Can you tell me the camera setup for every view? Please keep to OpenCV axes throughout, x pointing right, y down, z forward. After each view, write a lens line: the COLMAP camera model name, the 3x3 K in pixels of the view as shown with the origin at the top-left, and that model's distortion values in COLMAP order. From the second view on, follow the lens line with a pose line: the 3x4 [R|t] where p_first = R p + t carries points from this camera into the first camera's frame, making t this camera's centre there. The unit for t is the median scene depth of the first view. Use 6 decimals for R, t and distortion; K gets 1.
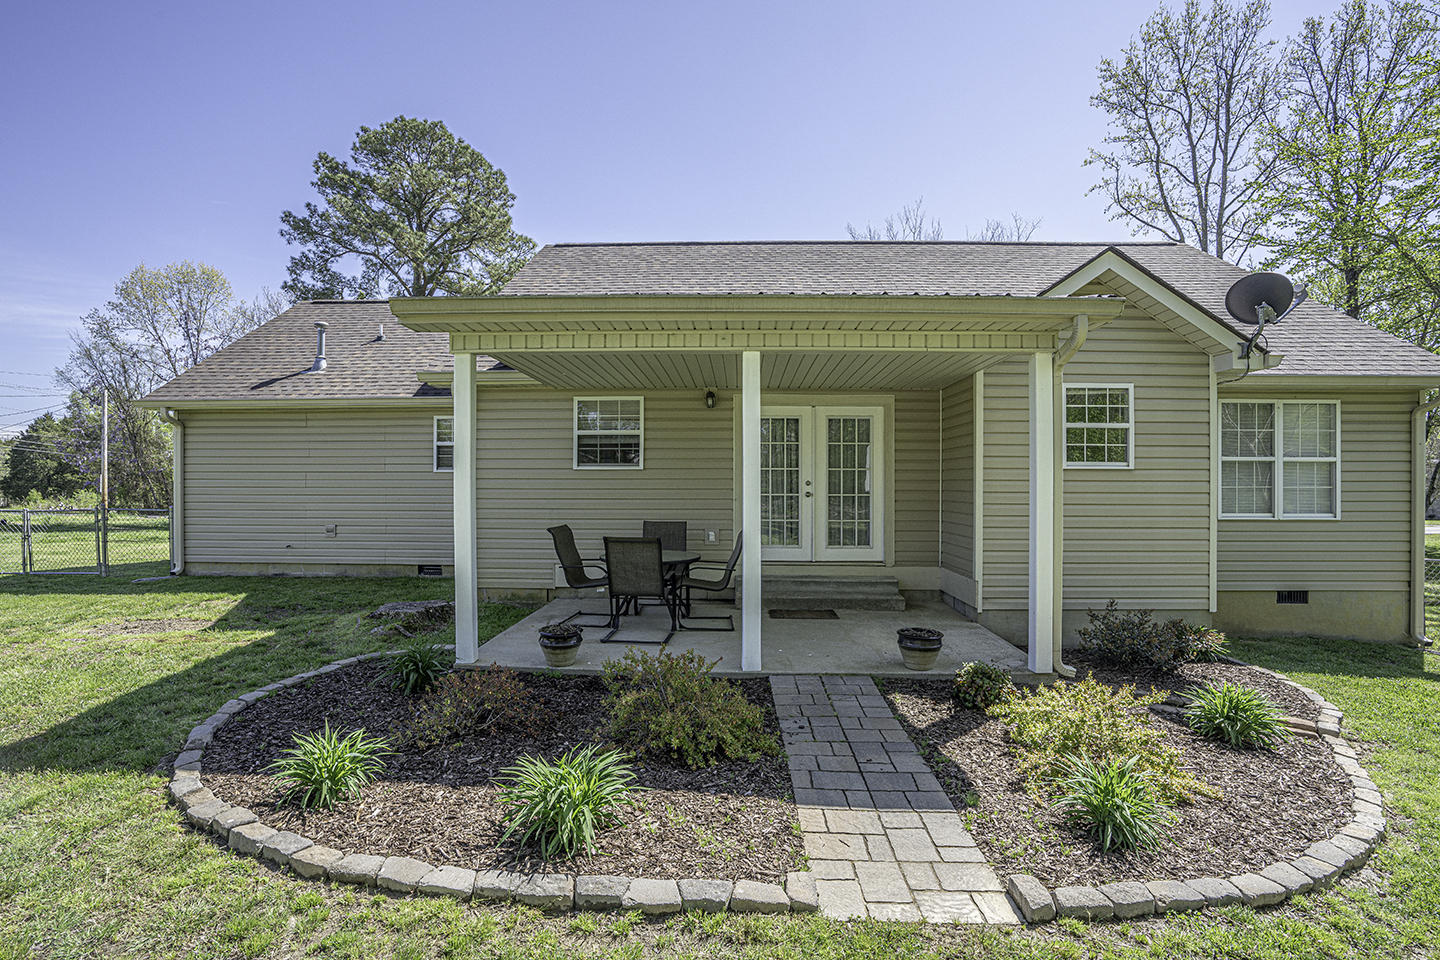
lens RADIAL K [[677.1, 0, 728.0], [0, 677.1, 491.9], [0, 0, 1]] dist [-0.036010, 0.020615]
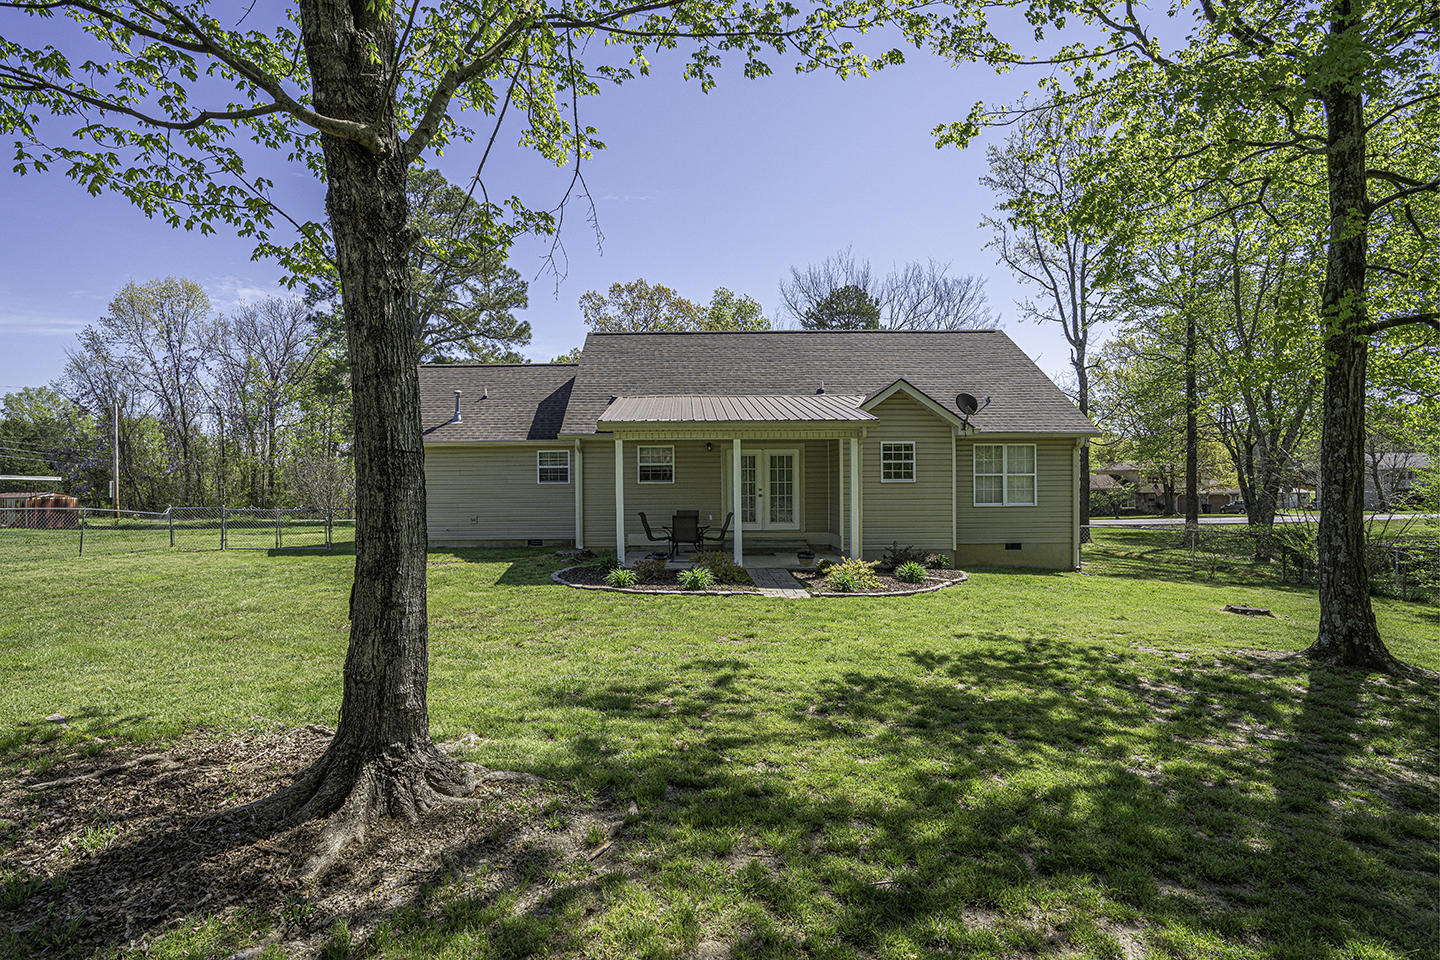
lens RADIAL K [[677.1, 0, 728.0], [0, 677.1, 491.9], [0, 0, 1]] dist [-0.036010, 0.020615]
pose [[0.997539, -0.009868, 0.069410, -0.101619], [0.009728, 0.999950, 0.002359, -0.011844], [-0.069429, -0.001678, 0.997585, -0.868093]]
